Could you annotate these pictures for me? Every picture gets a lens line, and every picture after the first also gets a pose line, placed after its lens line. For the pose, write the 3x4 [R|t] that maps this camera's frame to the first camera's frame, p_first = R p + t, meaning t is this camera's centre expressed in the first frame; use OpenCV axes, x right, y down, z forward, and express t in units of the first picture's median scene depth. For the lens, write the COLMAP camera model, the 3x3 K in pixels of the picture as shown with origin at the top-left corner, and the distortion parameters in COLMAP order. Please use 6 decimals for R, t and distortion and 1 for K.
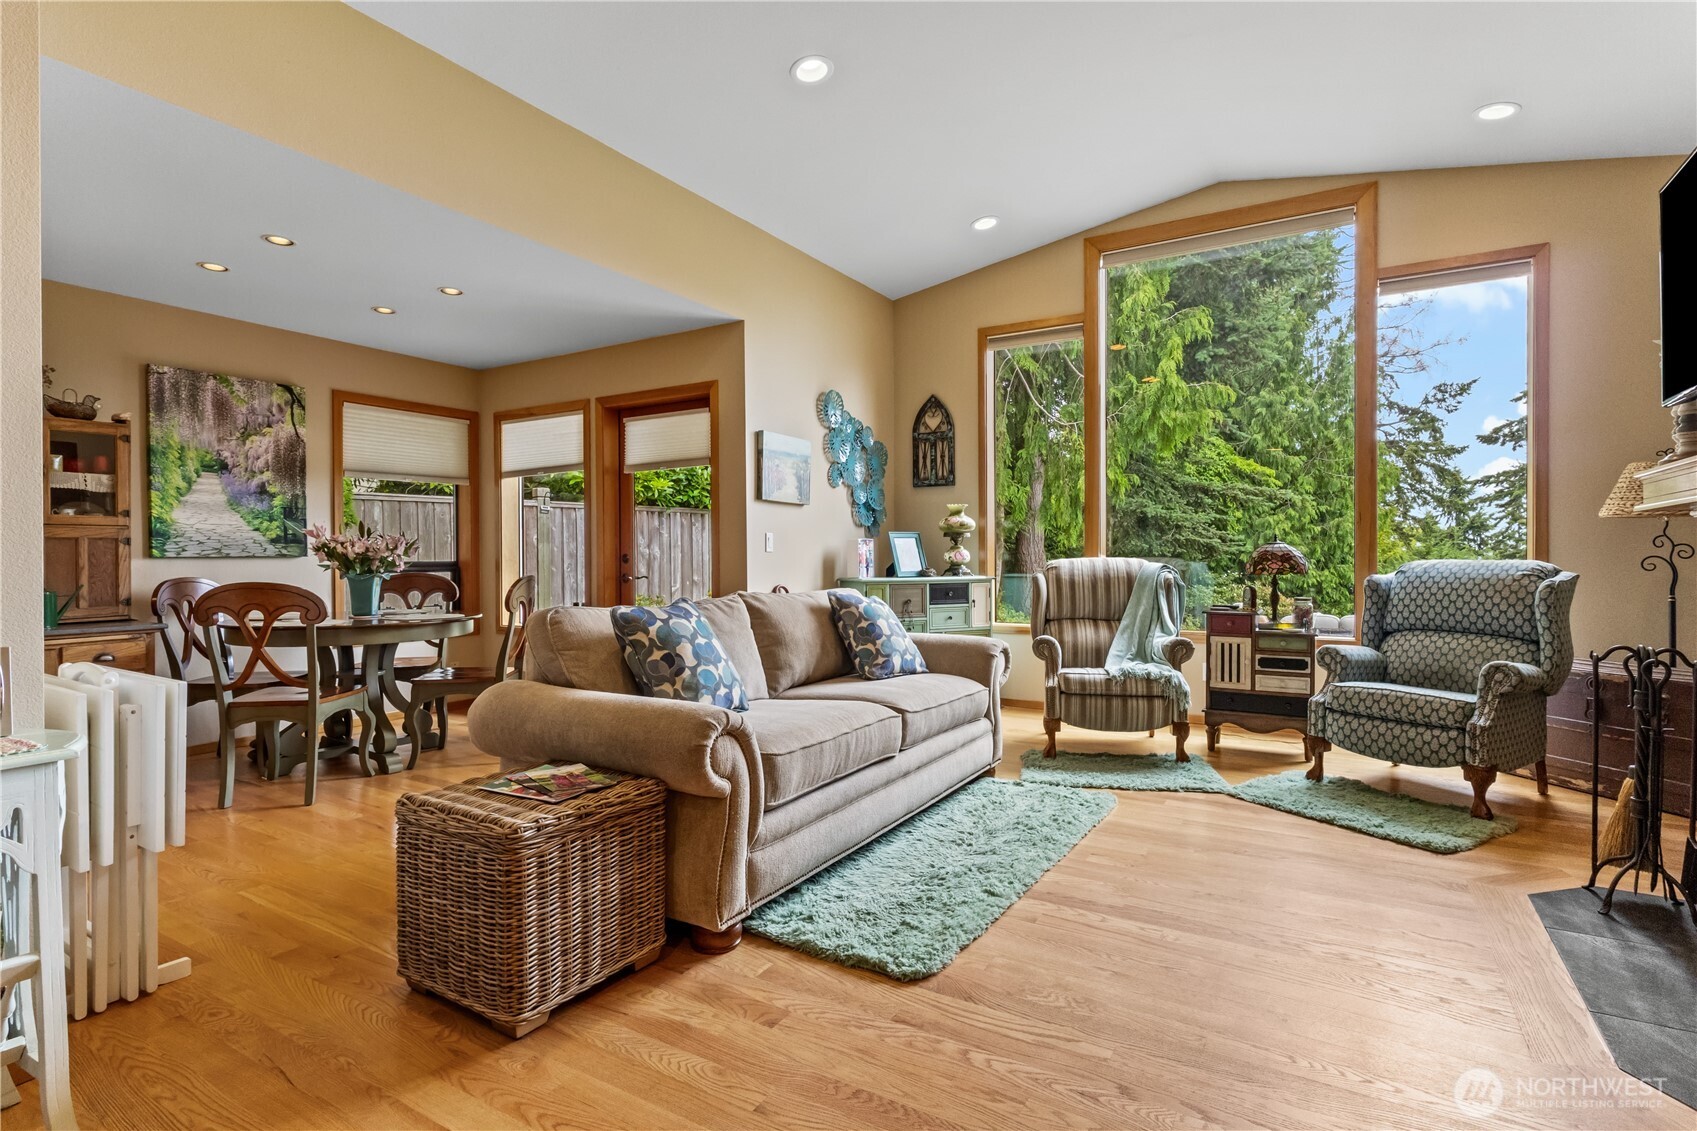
lens RADIAL K [[833.6, 0, 851.1], [0, 833.6, 560.9], [0, 0, 1]] dist [-0.000546, 0.000202]
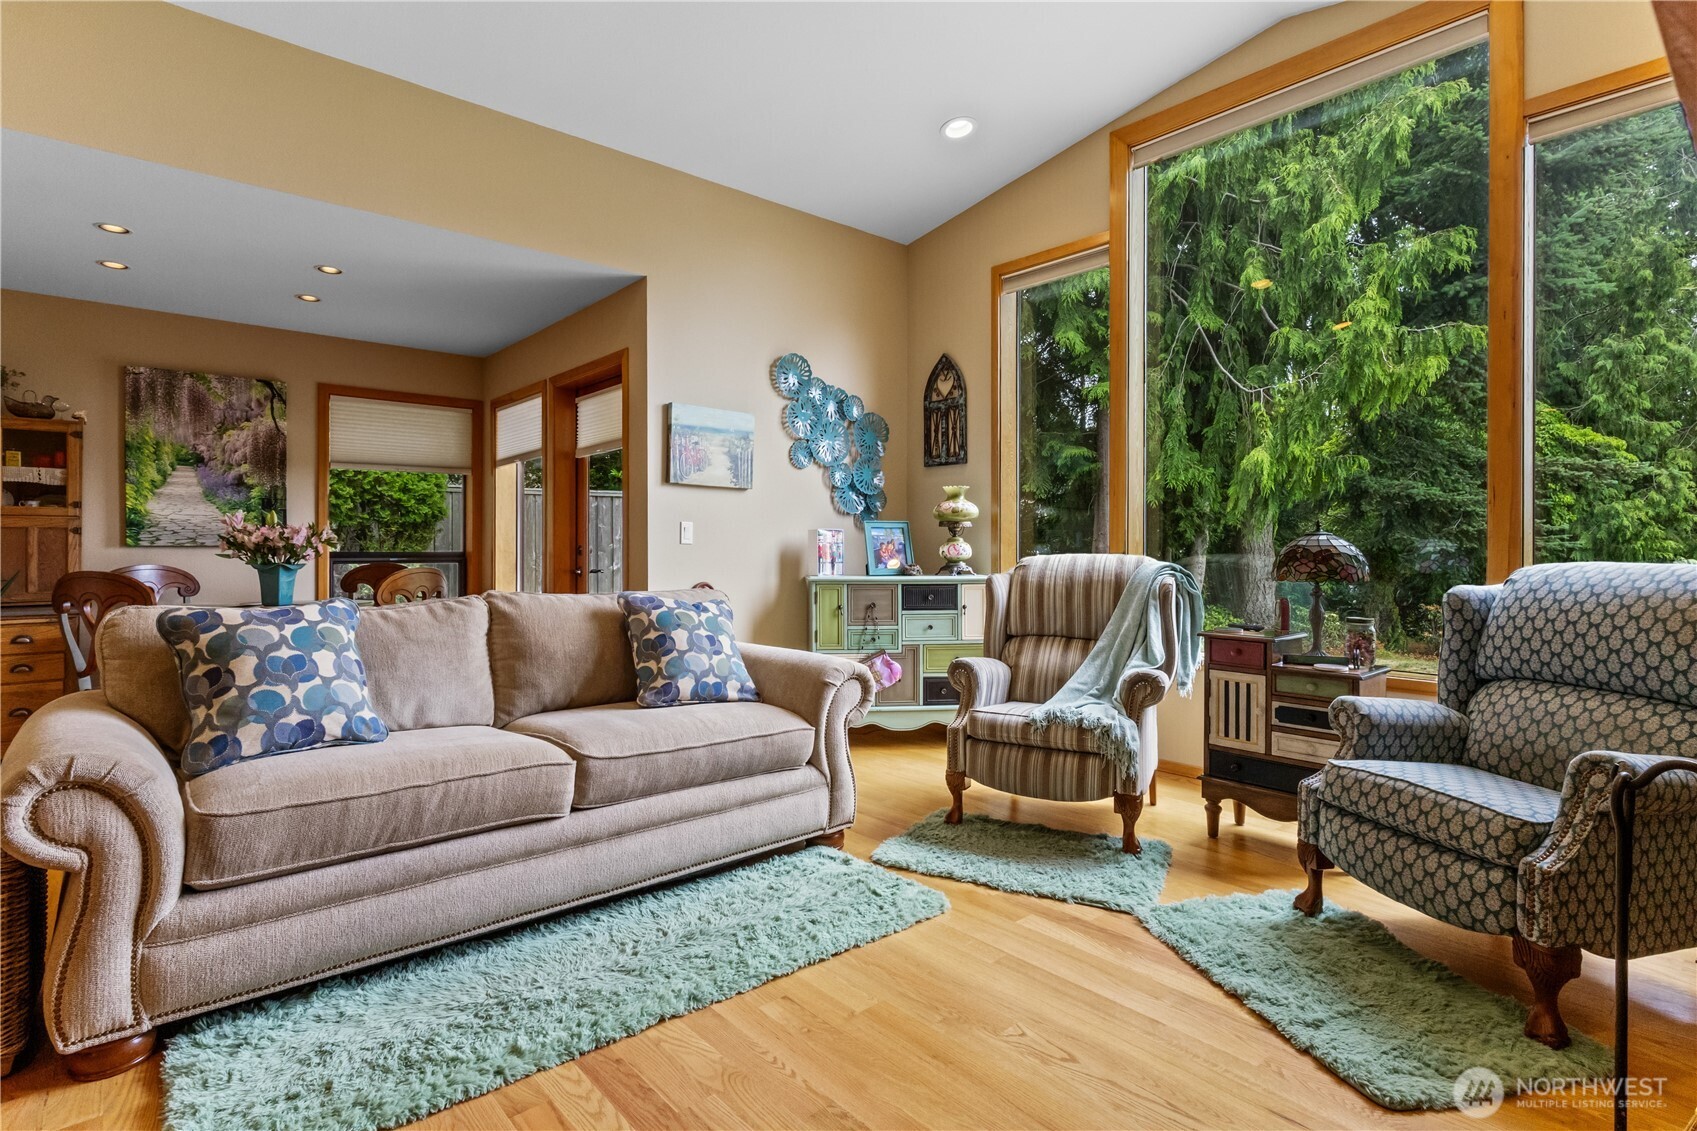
lens RADIAL K [[845.3, 0, 845.9], [0, 845.3, 546.5], [0, 0, 1]] dist [-0.000299, 0.000653]
pose [[0.950790, 0.006026, -0.309777, 0.367665], [-0.008780, 0.999933, -0.007496, -0.003336], [0.309711, 0.009847, 0.950780, 0.248551]]
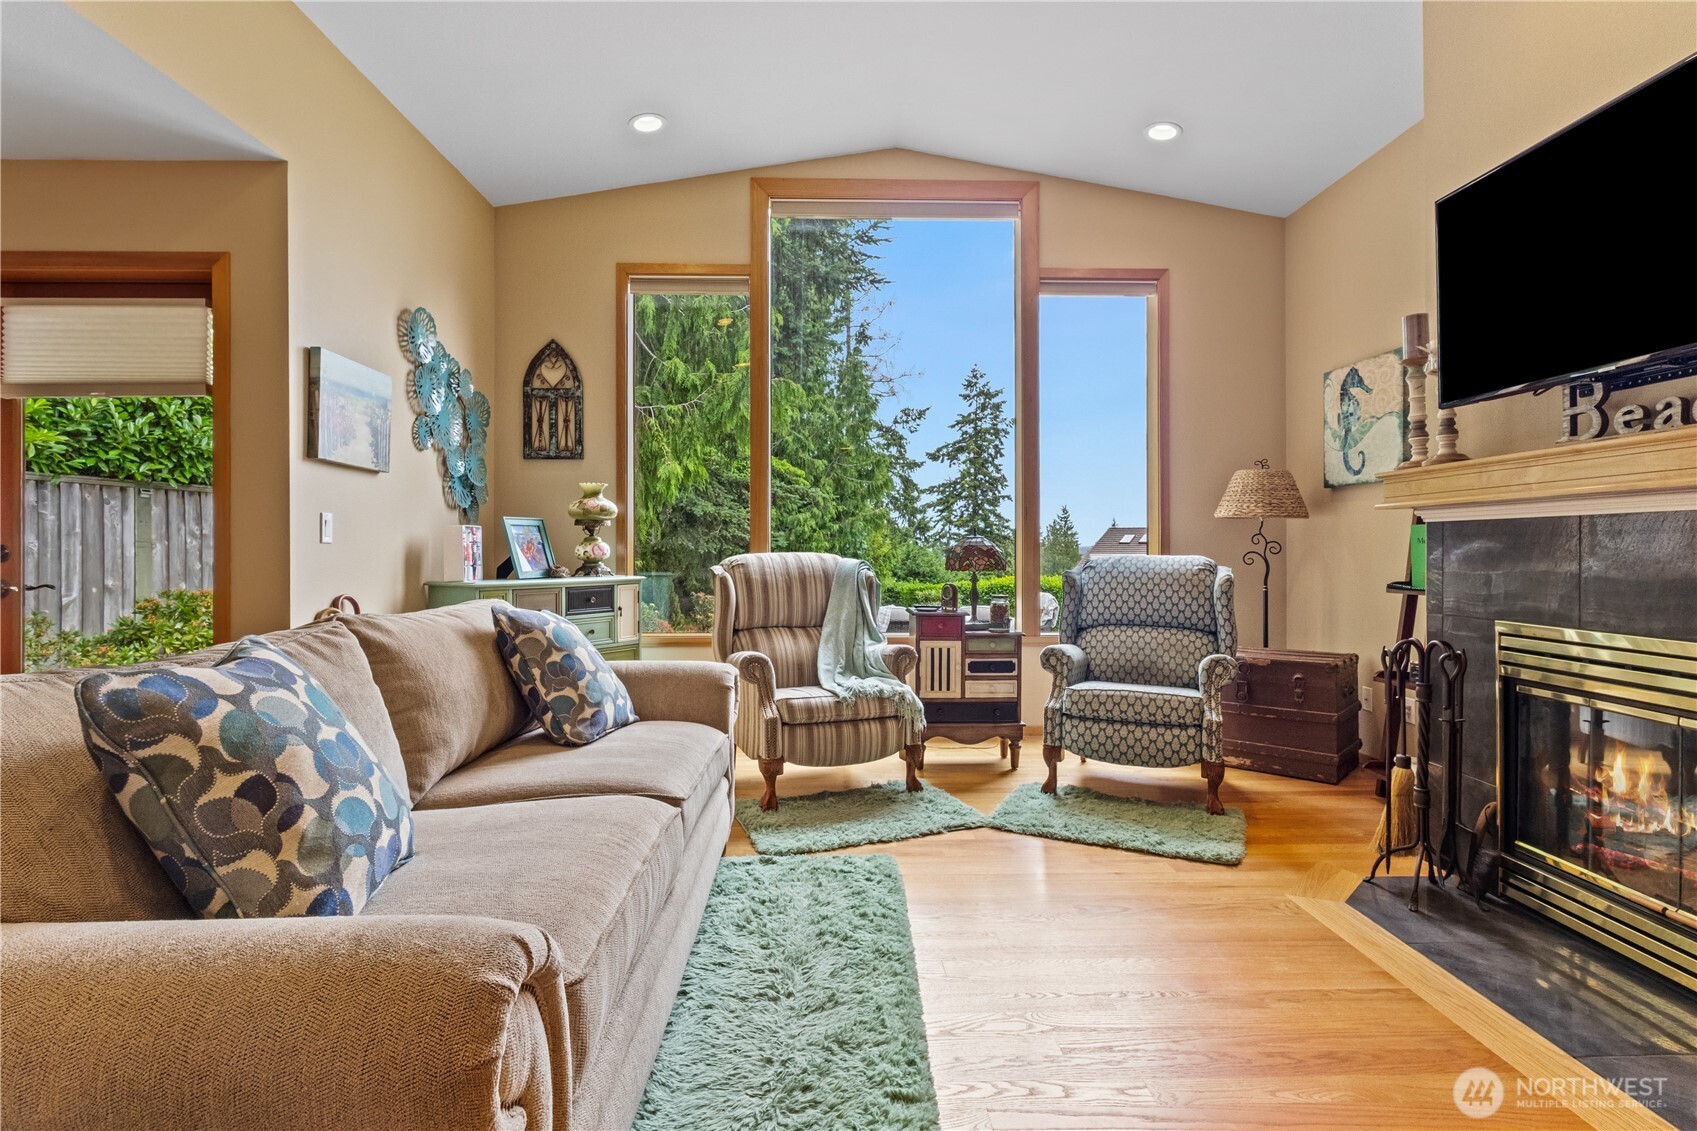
lens RADIAL K [[839.4, 0, 848.6], [0, 839.4, 544.8], [0, 0, 1]] dist [-0.000794, 0.001562]
pose [[0.844268, 0.005951, 0.535888, -0.117137], [0.001011, 0.999919, -0.012697, -0.001057], [-0.535920, 0.011262, 0.844193, 0.286967]]
